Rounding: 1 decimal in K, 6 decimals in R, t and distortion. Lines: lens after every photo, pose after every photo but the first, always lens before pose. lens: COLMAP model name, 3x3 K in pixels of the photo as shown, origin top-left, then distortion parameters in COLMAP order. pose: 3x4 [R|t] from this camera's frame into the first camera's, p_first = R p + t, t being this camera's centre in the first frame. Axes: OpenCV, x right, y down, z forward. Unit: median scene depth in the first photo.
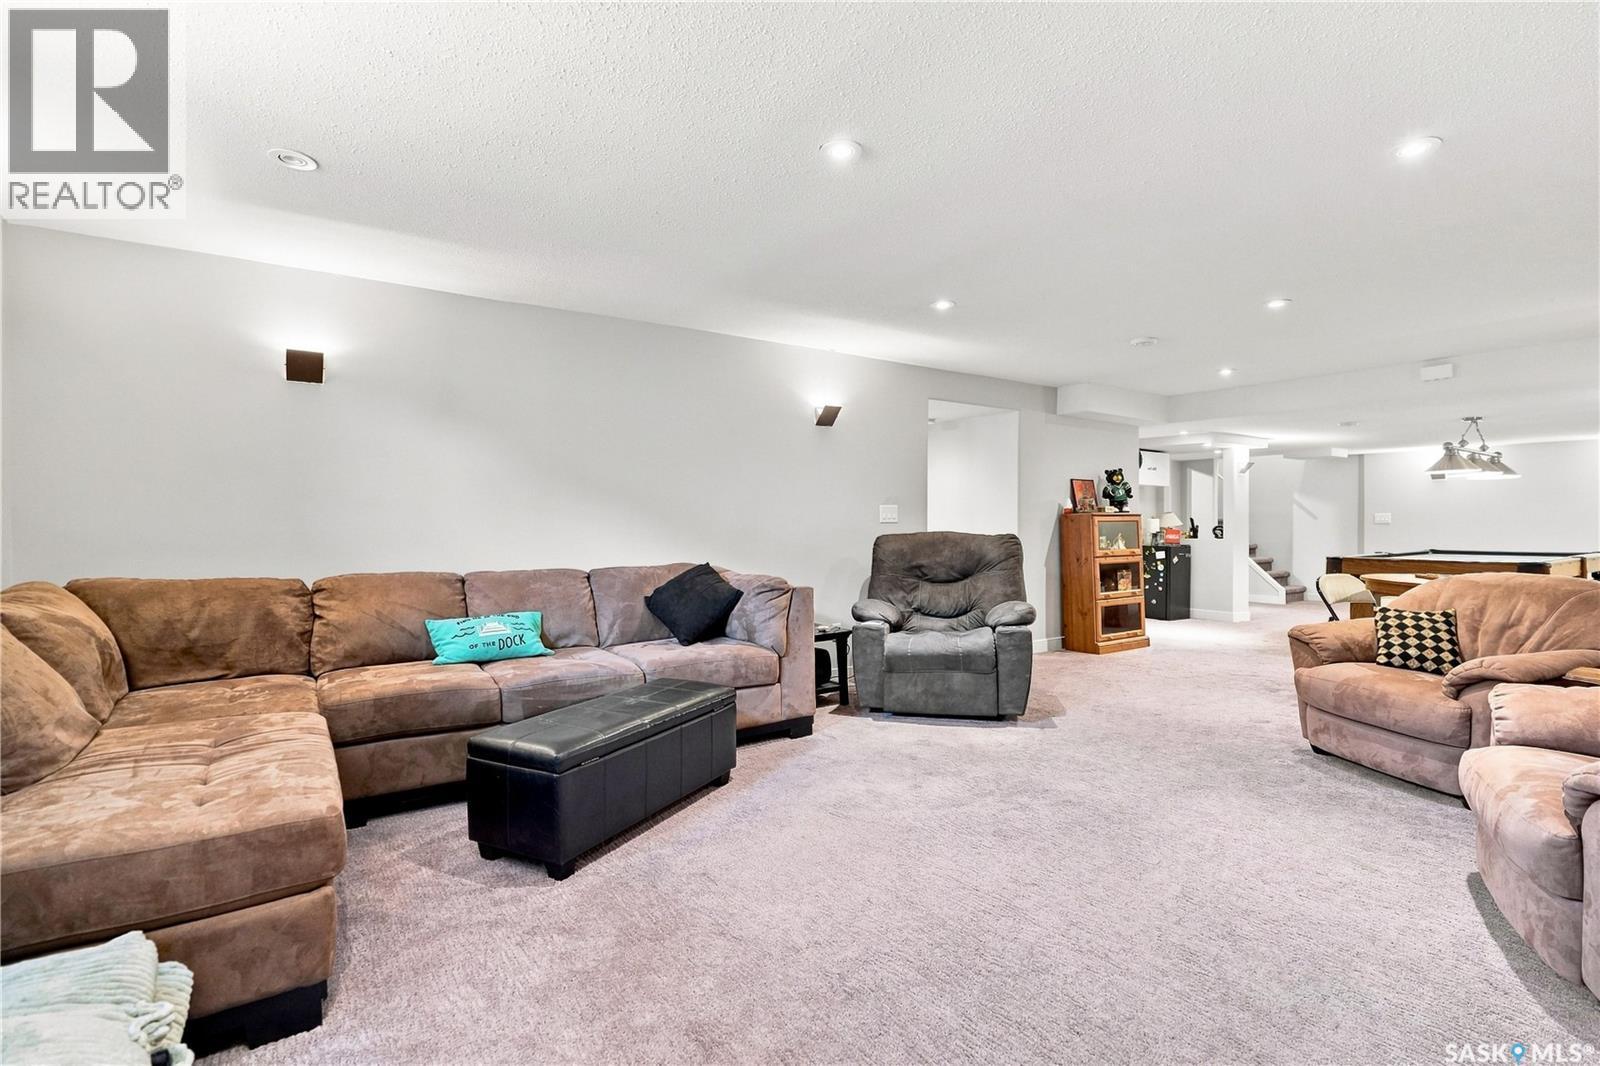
lens RADIAL K [[736.5, 0, 804.6], [0, 736.5, 533.6], [0, 0, 1]] dist [-0.000773, 0.000713]
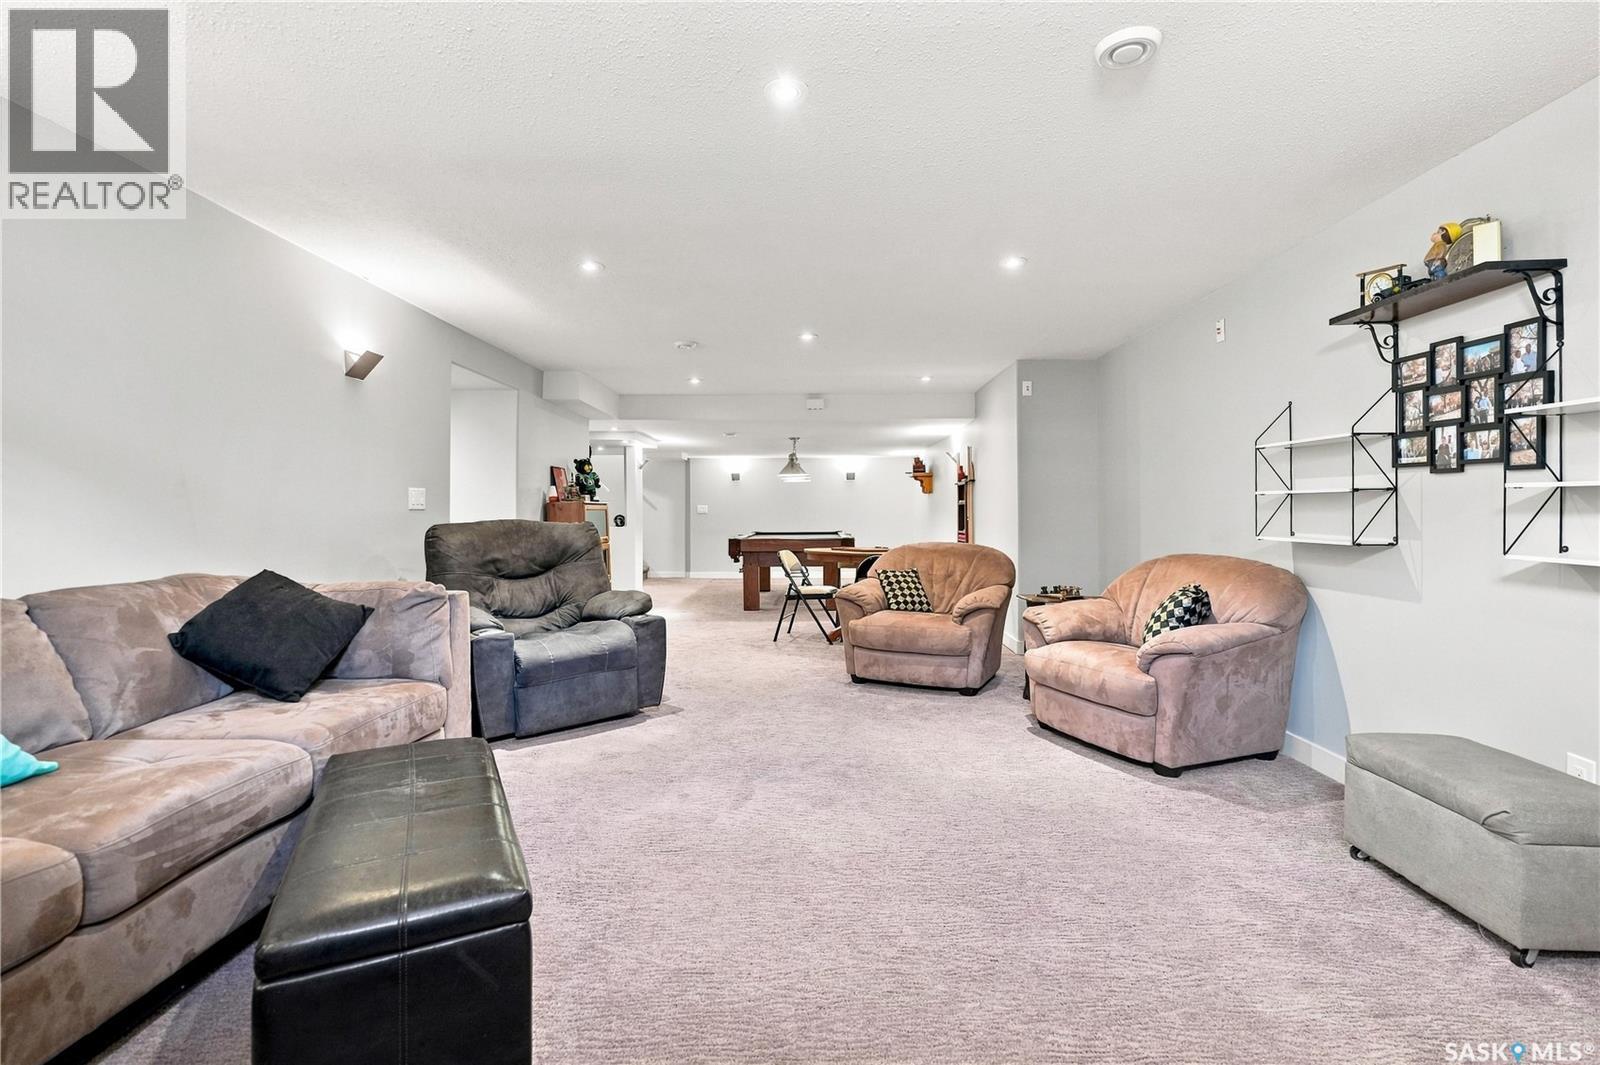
lens RADIAL K [[736.5, 0, 800.1], [0, 736.5, 515.8], [0, 0, 1]] dist [-0.000773, 0.000713]
pose [[0.594081, -0.002882, 0.804400, -0.363903], [0.014066, 0.999878, -0.006806, 0.004010], [-0.804282, 0.015358, 0.594049, 0.248841]]
